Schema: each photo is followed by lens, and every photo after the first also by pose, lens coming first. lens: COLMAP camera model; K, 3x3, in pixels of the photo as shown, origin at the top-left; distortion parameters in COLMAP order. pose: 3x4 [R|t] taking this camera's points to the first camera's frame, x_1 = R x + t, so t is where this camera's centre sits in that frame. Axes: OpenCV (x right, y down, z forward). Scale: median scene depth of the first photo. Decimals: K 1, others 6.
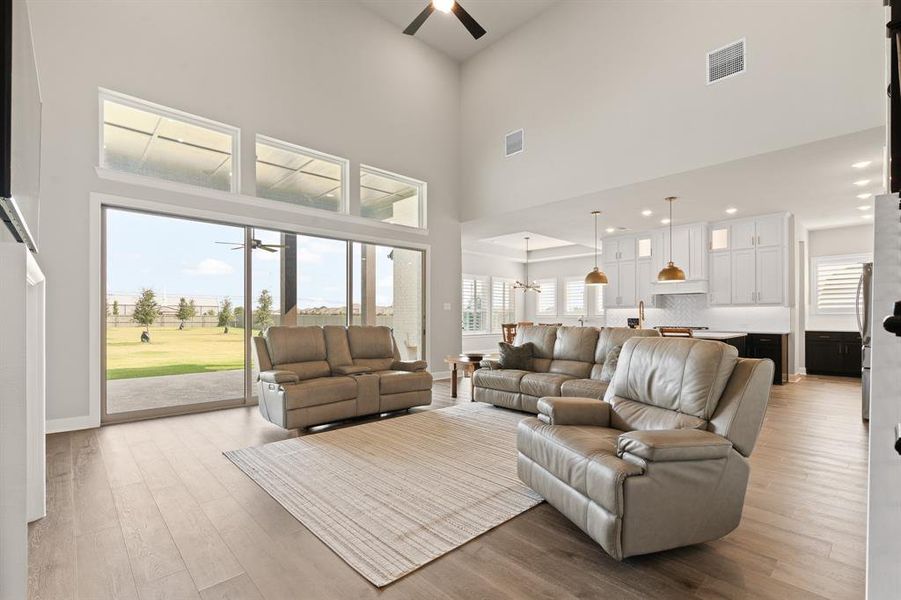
lens RADIAL K [[404.7, 0, 452.7], [0, 404.7, 317.6], [0, 0, 1]] dist [-0.005852, 0.001172]
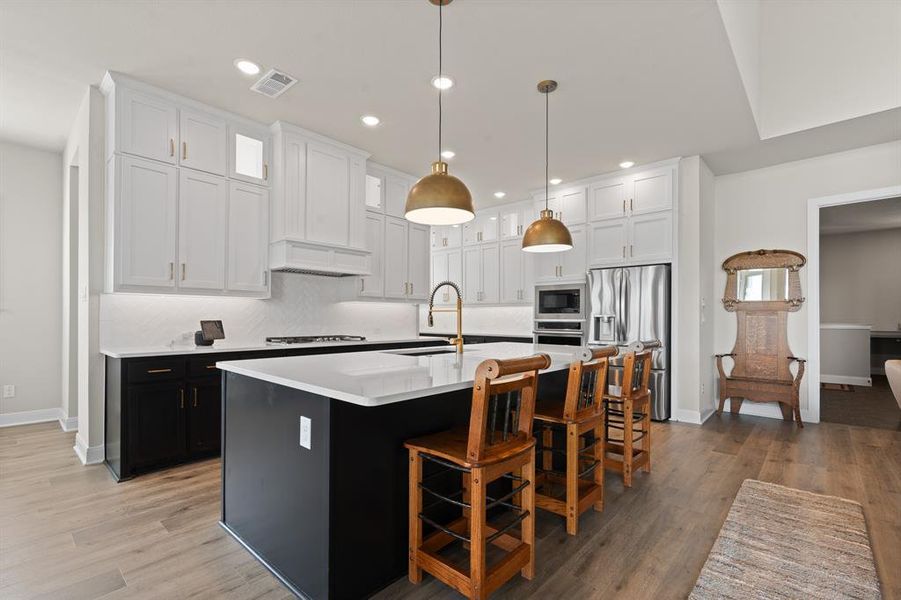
lens RADIAL K [[404.7, 0, 446.1], [0, 404.7, 317.0], [0, 0, 1]] dist [-0.005852, 0.001172]
pose [[-0.077930, 0.001027, 0.996958, 0.035090], [-0.001852, 0.999998, -0.001175, -0.002024], [-0.996957, -0.001938, -0.077928, 0.923189]]
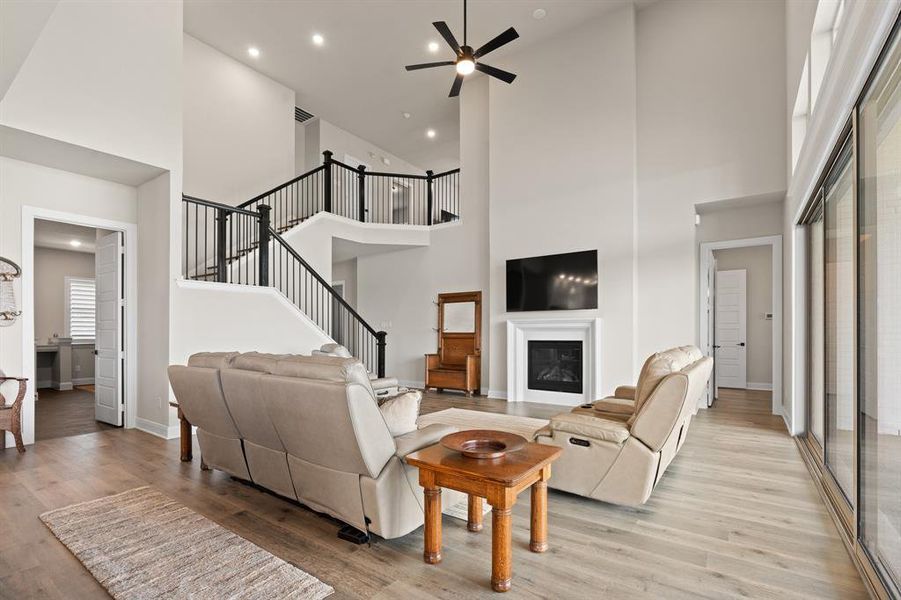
lens RADIAL K [[404.7, 0, 464.9], [0, 404.7, 333.6], [0, 0, 1]] dist [-0.005852, 0.001172]
pose [[-0.978626, 0.002304, -0.205636, 0.105134], [0.001330, 0.999987, 0.004873, -0.003358], [0.205645, 0.004495, -0.978616, 1.006338]]
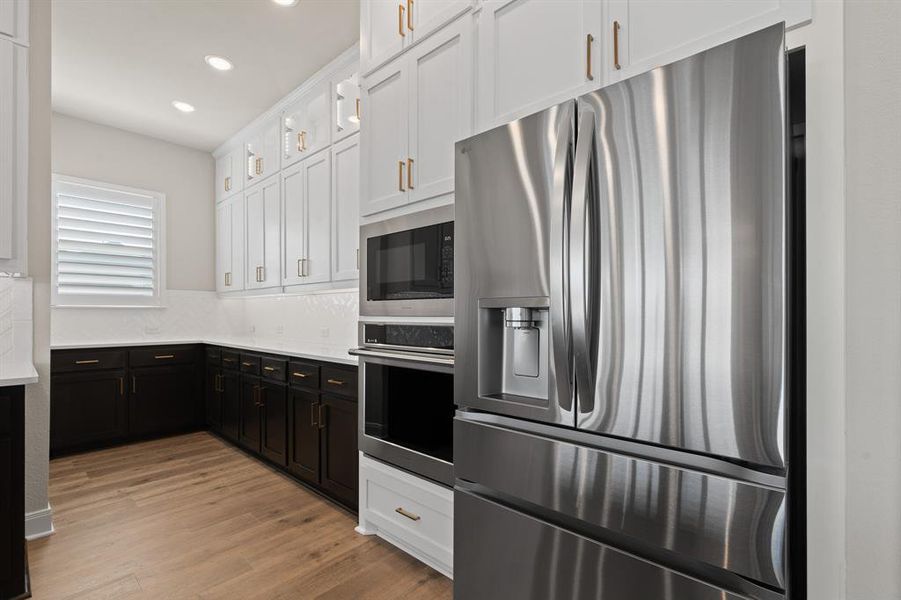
lens RADIAL K [[404.7, 0, 455.5], [0, 404.7, 314.3], [0, 0, 1]] dist [-0.005852, 0.001172]
pose [[-0.096545, 0.000966, 0.995328, 0.476738], [0.000749, 0.999999, -0.000898, -0.000322], [-0.995328, 0.000659, -0.096546, 0.669081]]
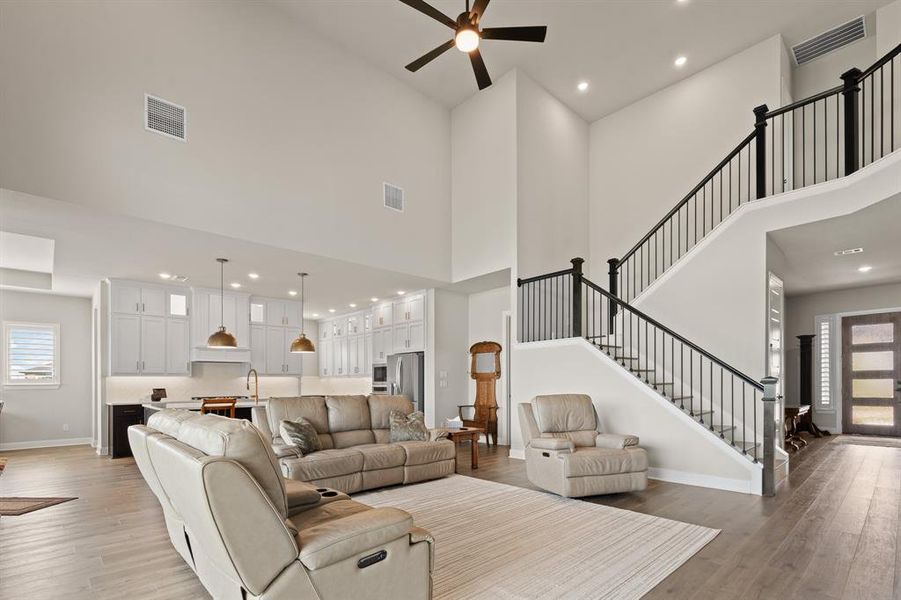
lens RADIAL K [[434.6, 0, 442.9], [0, 434.6, 380.6], [0, 0, 1]] dist [0.001617, 0.000581]
pose [[0.016819, 0.006910, 0.999835, -0.471676], [0.011917, 0.999904, -0.007110, -0.001666], [-0.999788, 0.012034, 0.016735, 0.486539]]
